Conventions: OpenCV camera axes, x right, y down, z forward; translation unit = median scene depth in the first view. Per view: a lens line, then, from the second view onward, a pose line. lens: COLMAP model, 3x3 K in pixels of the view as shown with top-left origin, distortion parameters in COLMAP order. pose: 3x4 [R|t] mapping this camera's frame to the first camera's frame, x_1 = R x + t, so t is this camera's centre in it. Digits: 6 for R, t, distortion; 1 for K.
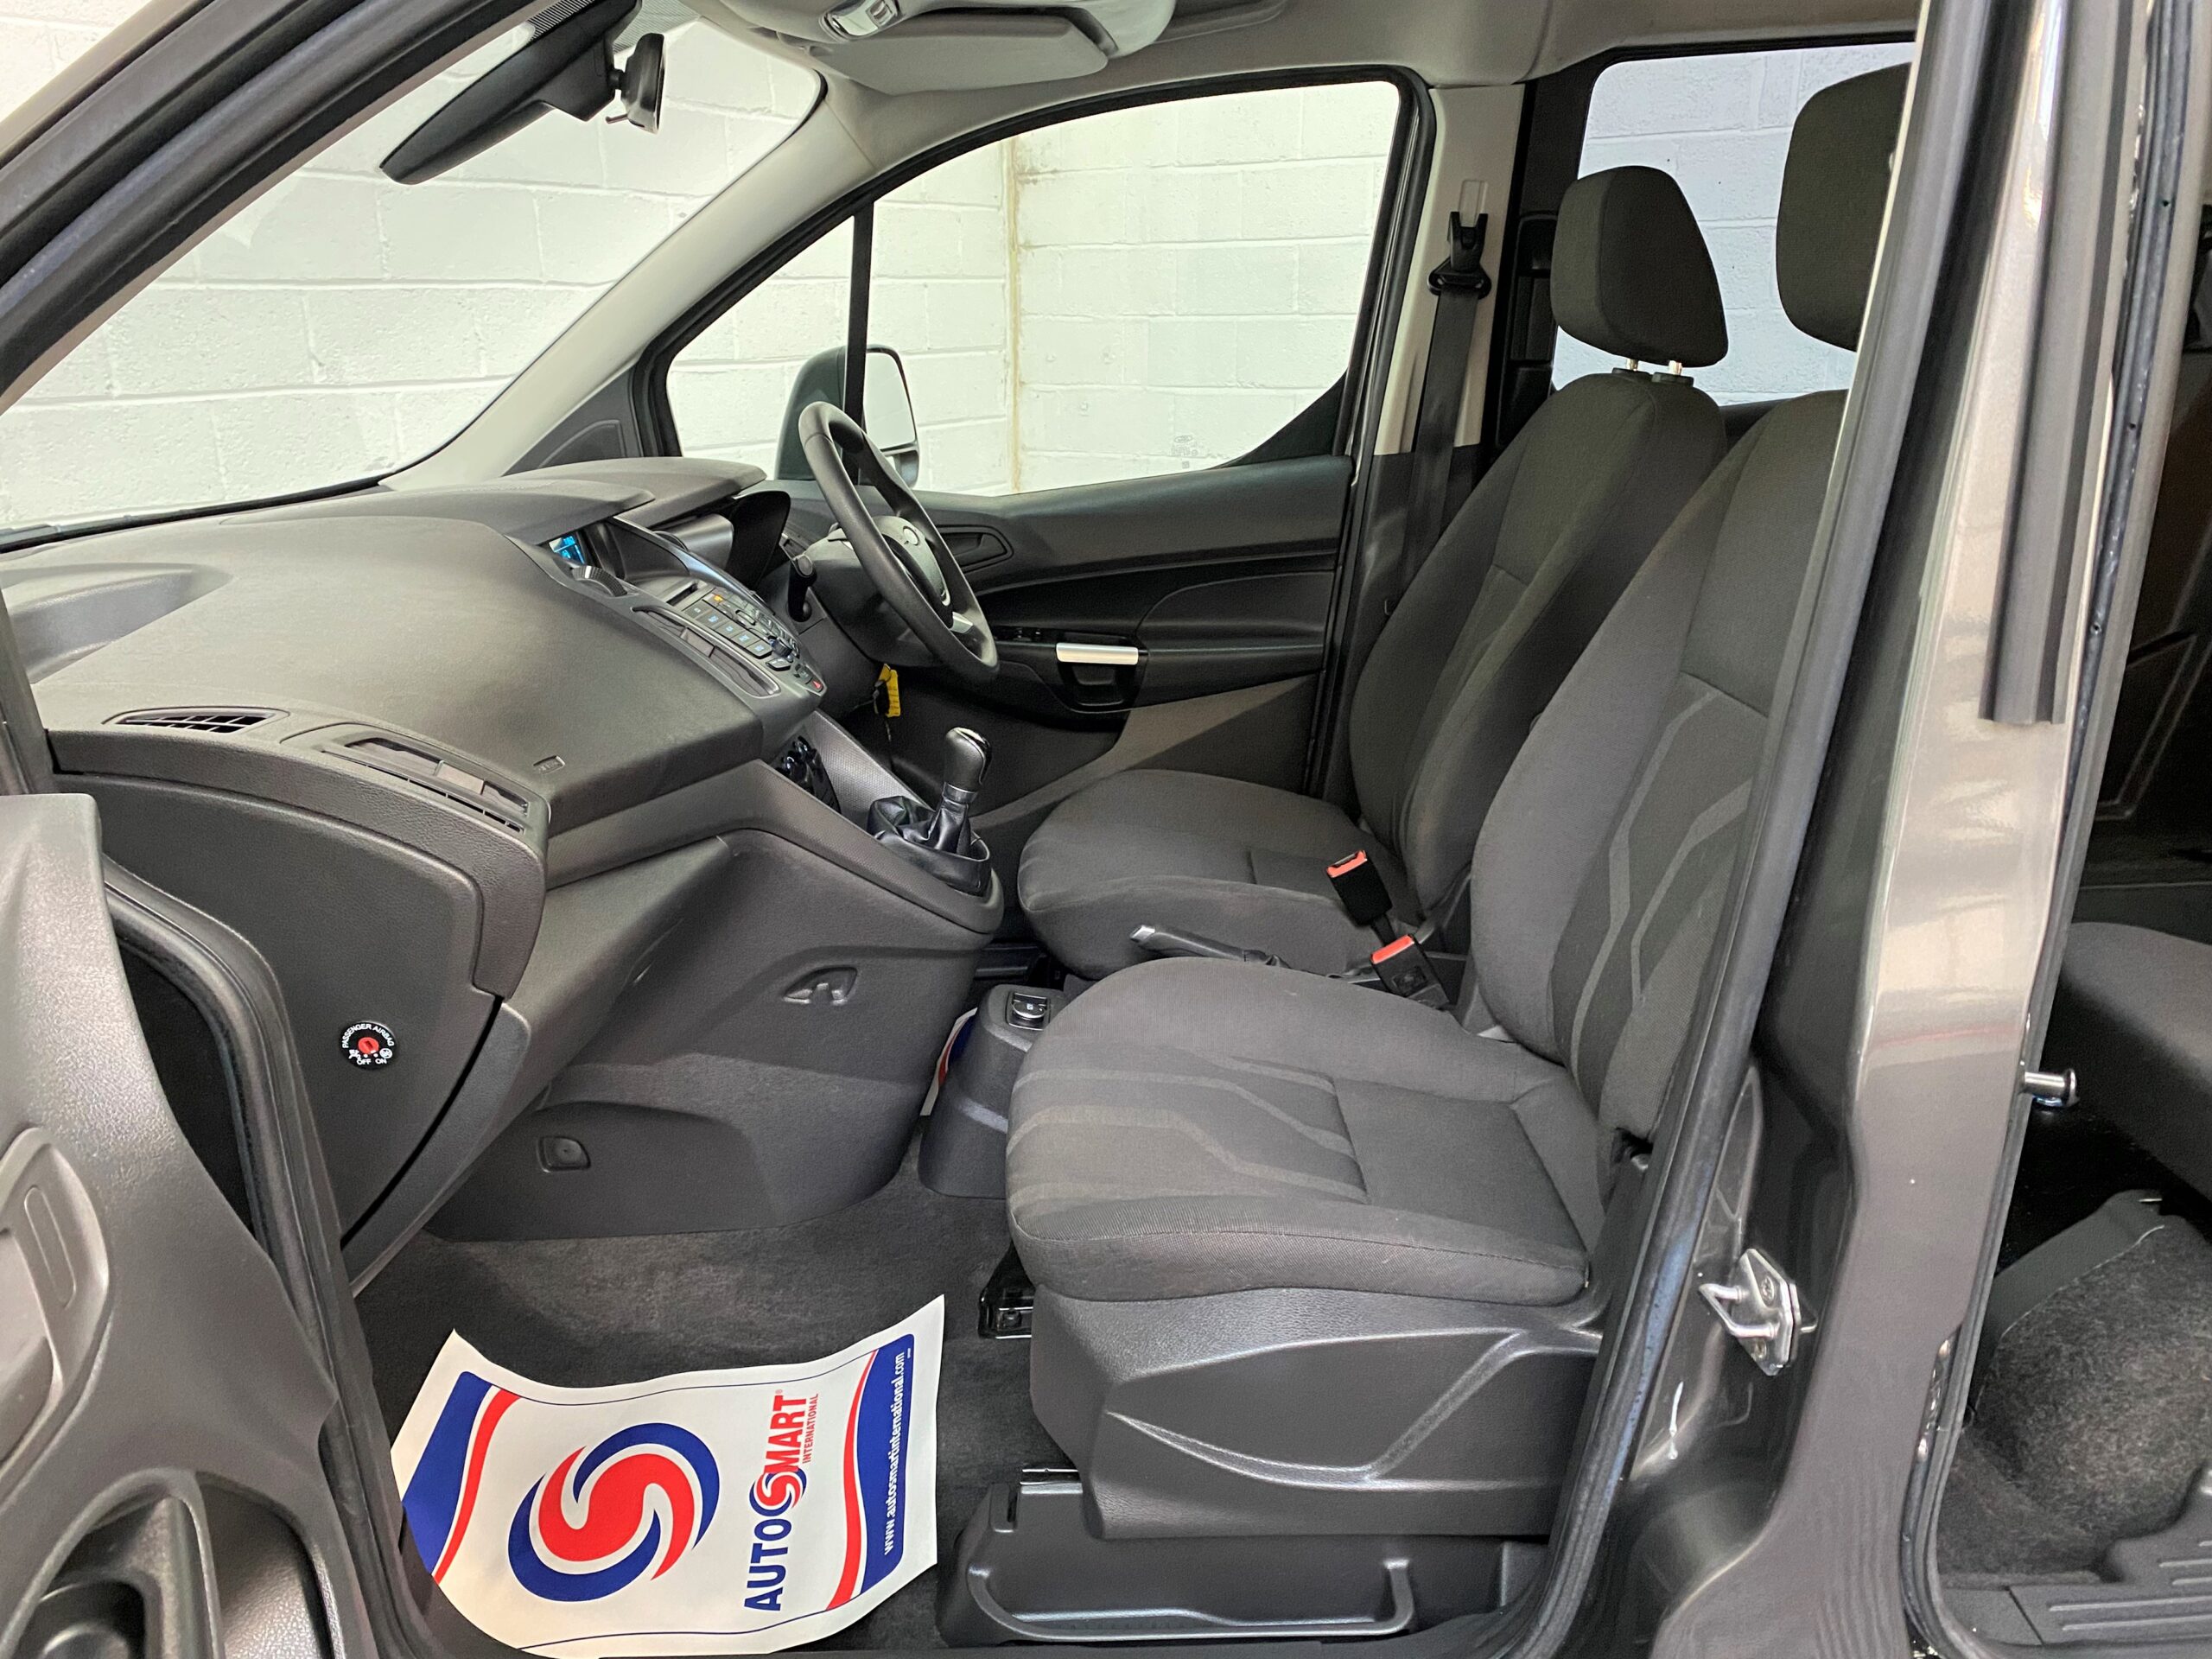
lens RADIAL K [[1654.1, 0, 1098.8], [0, 1654.1, 842.9], [0, 0, 1]] dist [0.069984, -0.150861]
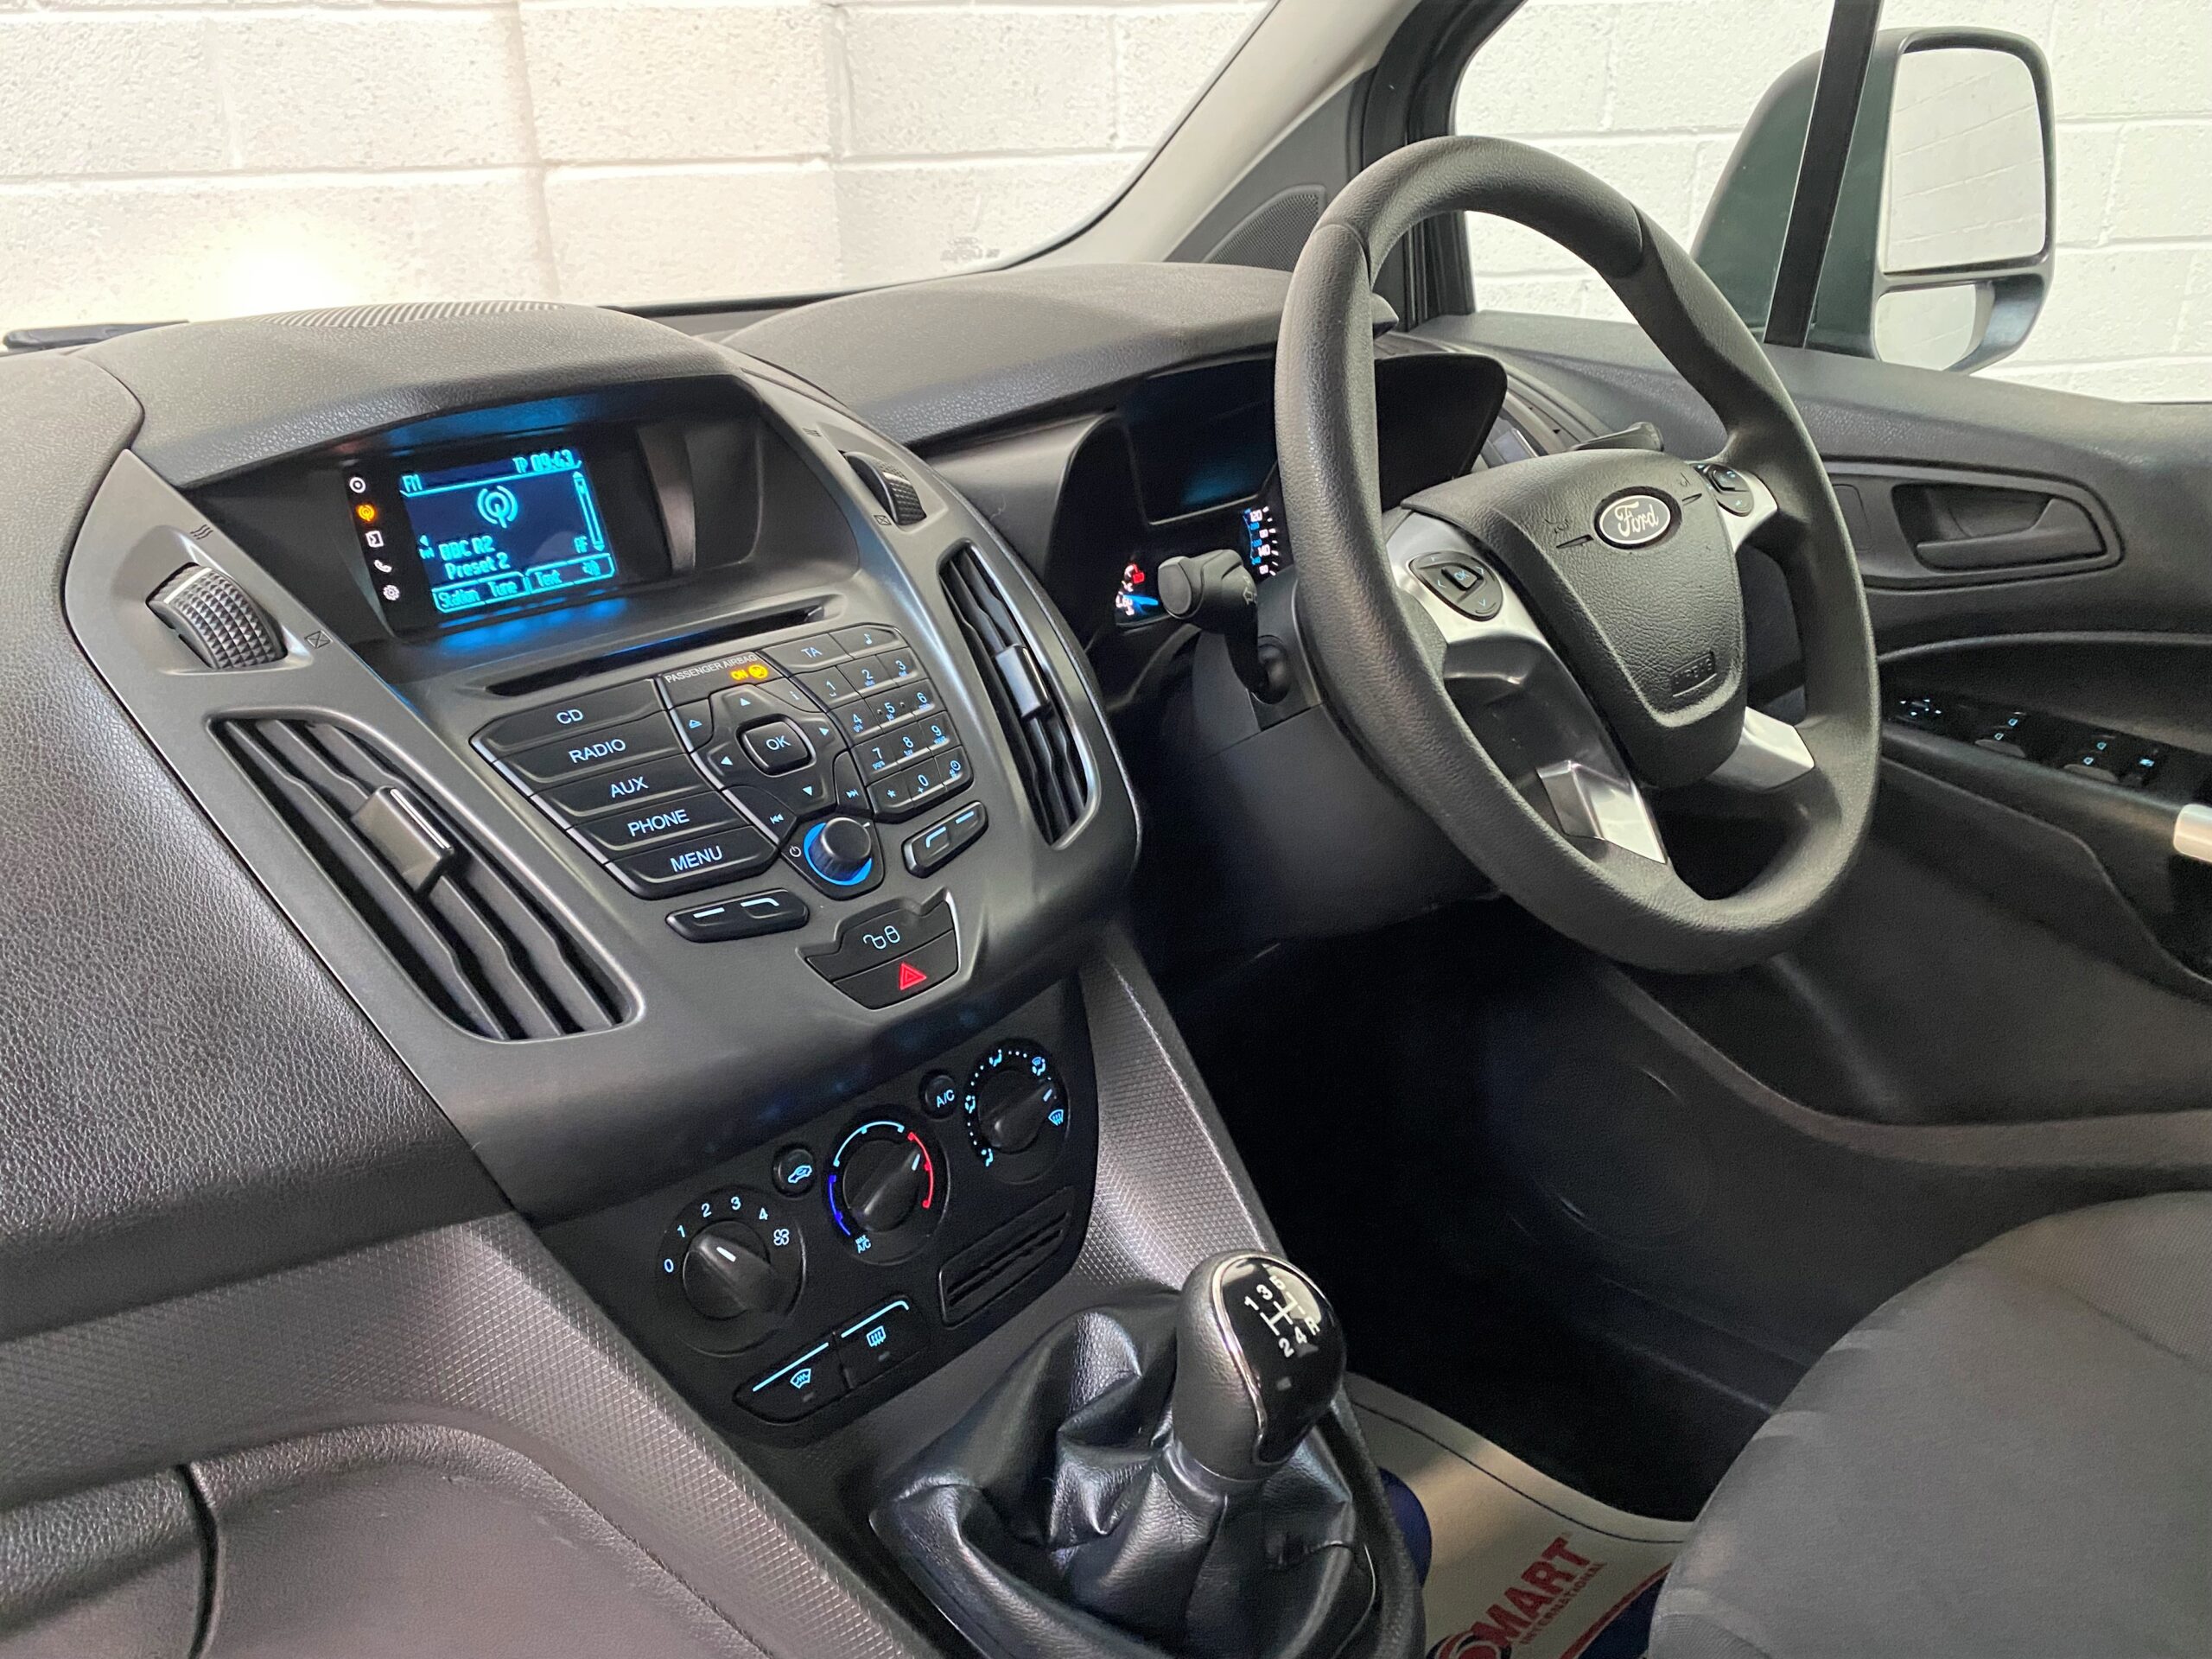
lens RADIAL K [[1684.6, 0, 1092.6], [0, 1684.6, 834.0], [0, 0, 1]] dist [0.008100, -0.000708]
pose [[0.716293, 0.273499, -0.641968, 0.065465], [-0.204073, 0.961872, 0.182088, -0.184167], [0.667292, 0.000580, 0.744796, 0.735921]]
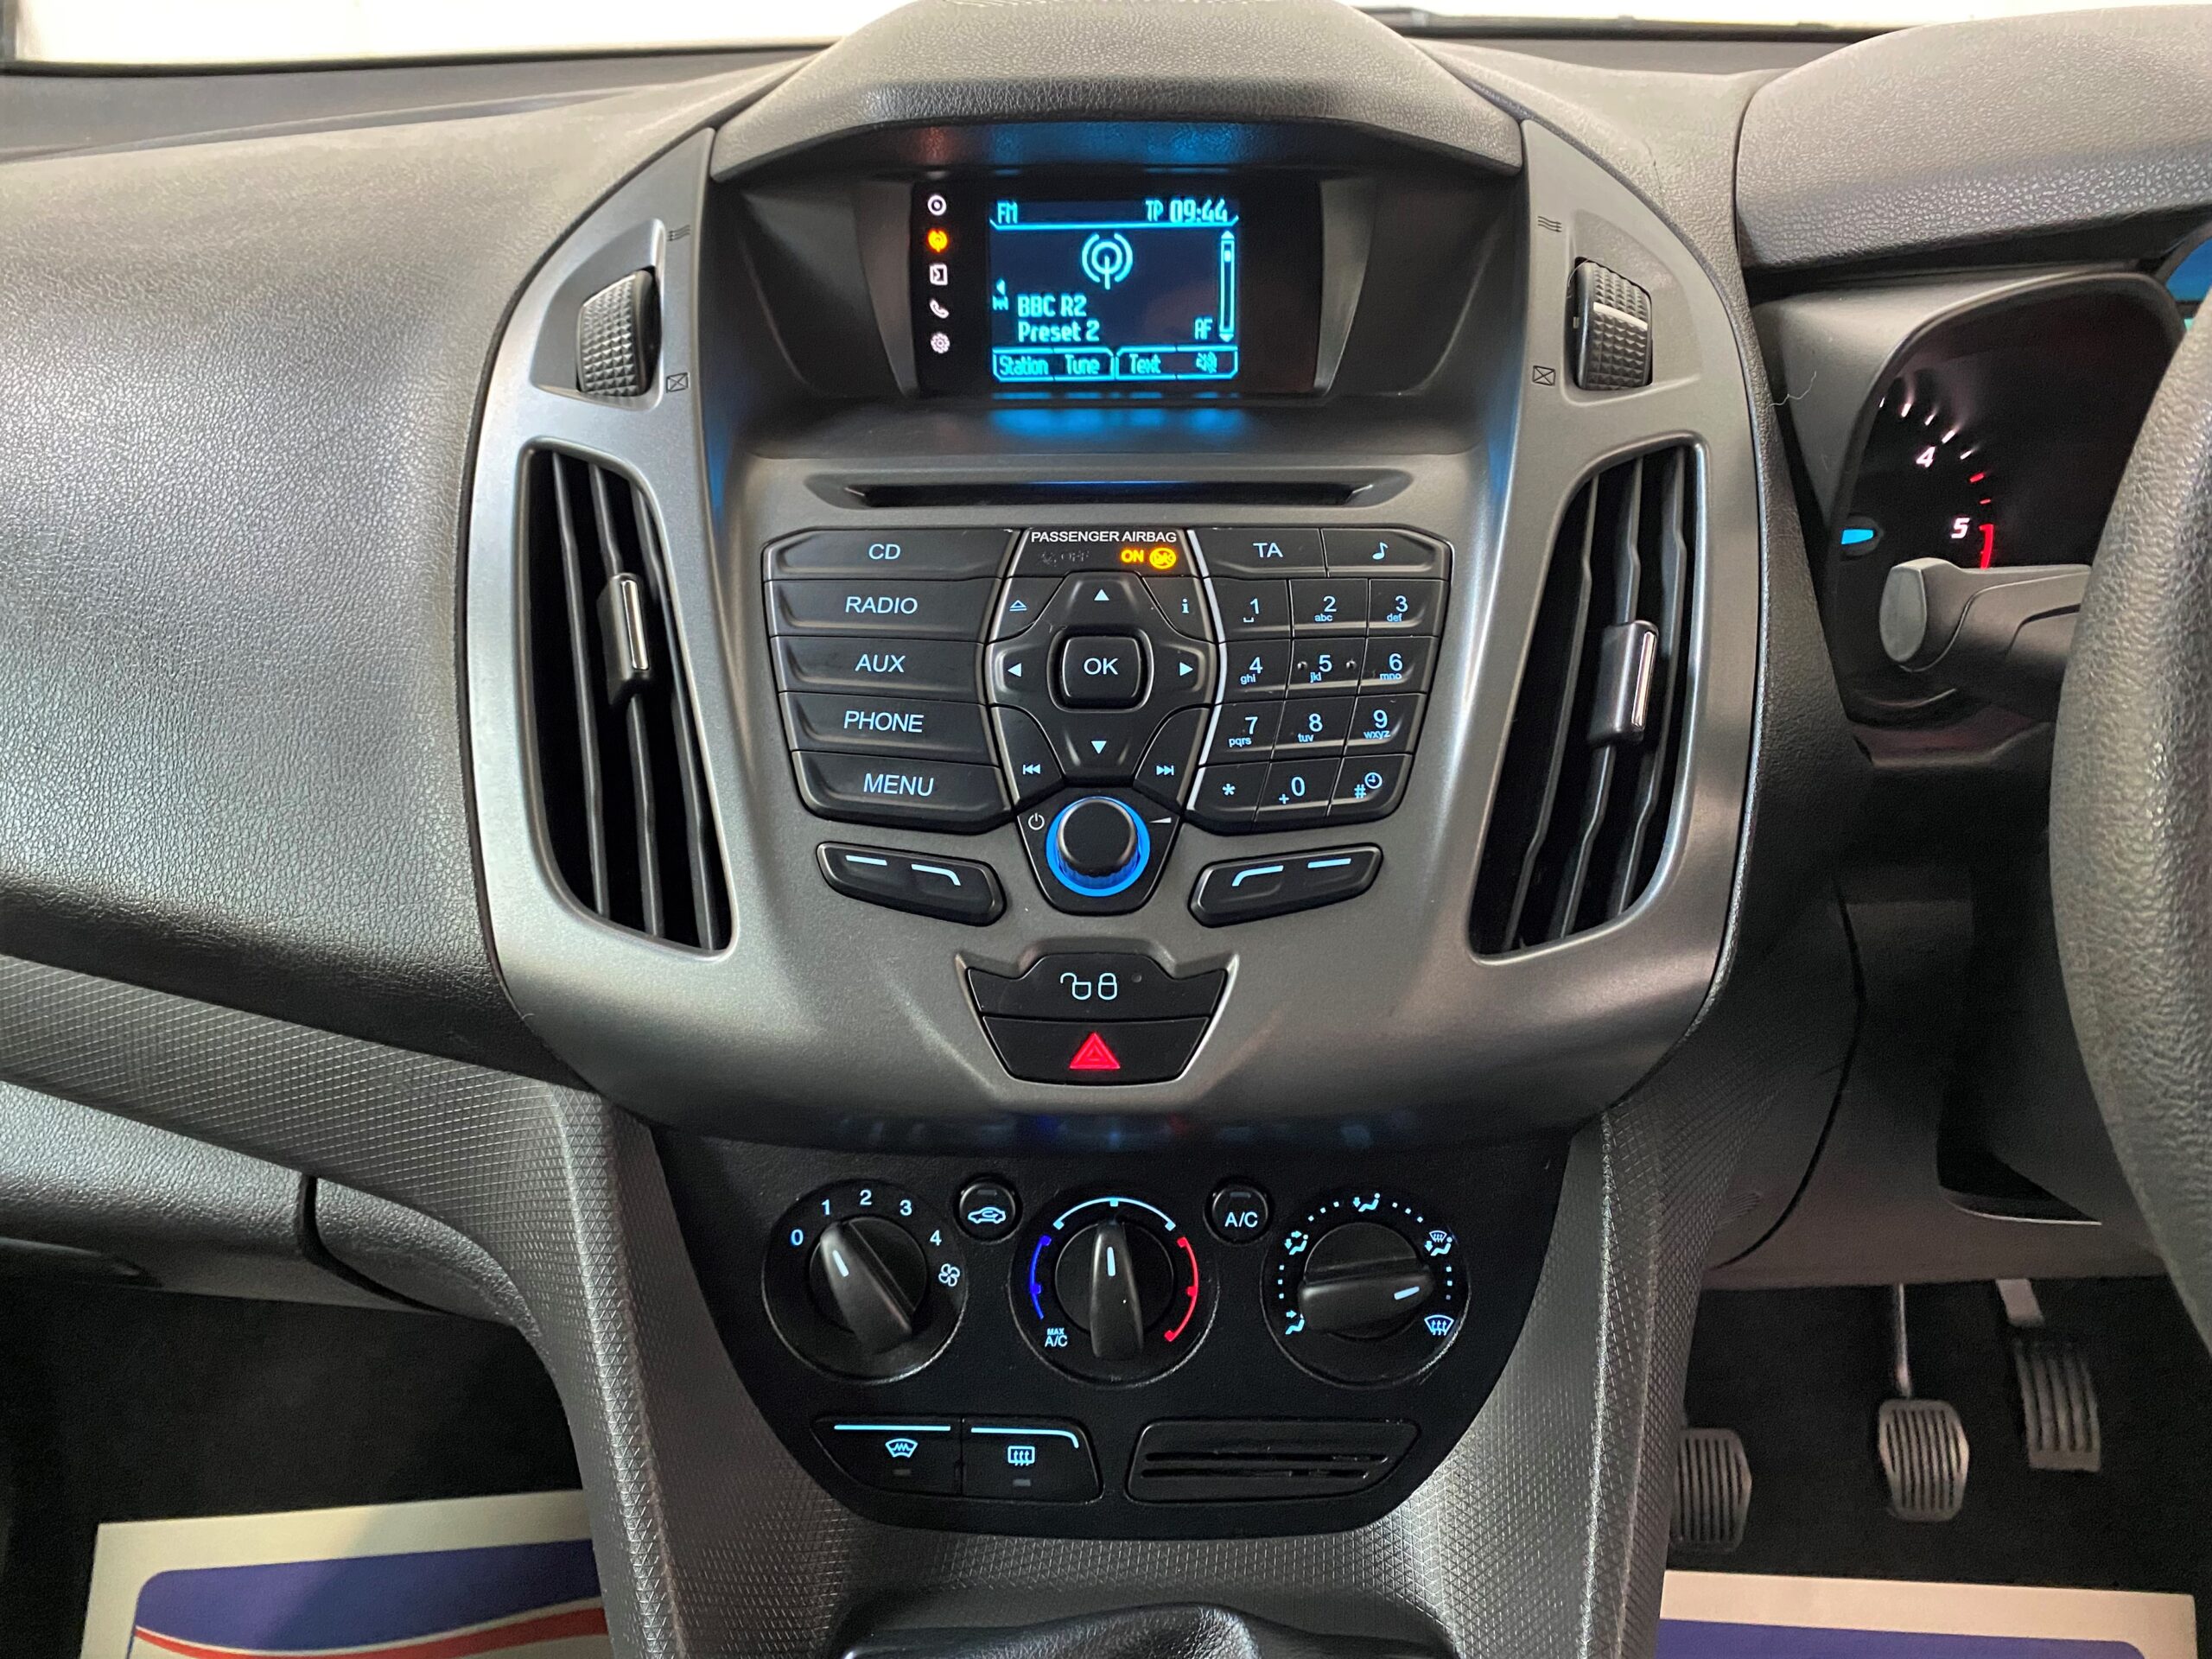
lens RADIAL K [[1687.1, 0, 1106.0], [0, 1687.1, 829.5], [0, 0, 1]] dist [0.032488, -0.015128]
pose [[-0.031998, 0.513245, -0.857645, 0.013167], [-0.287650, 0.817051, 0.499684, -0.226447], [0.957201, 0.262691, 0.121491, 0.921907]]
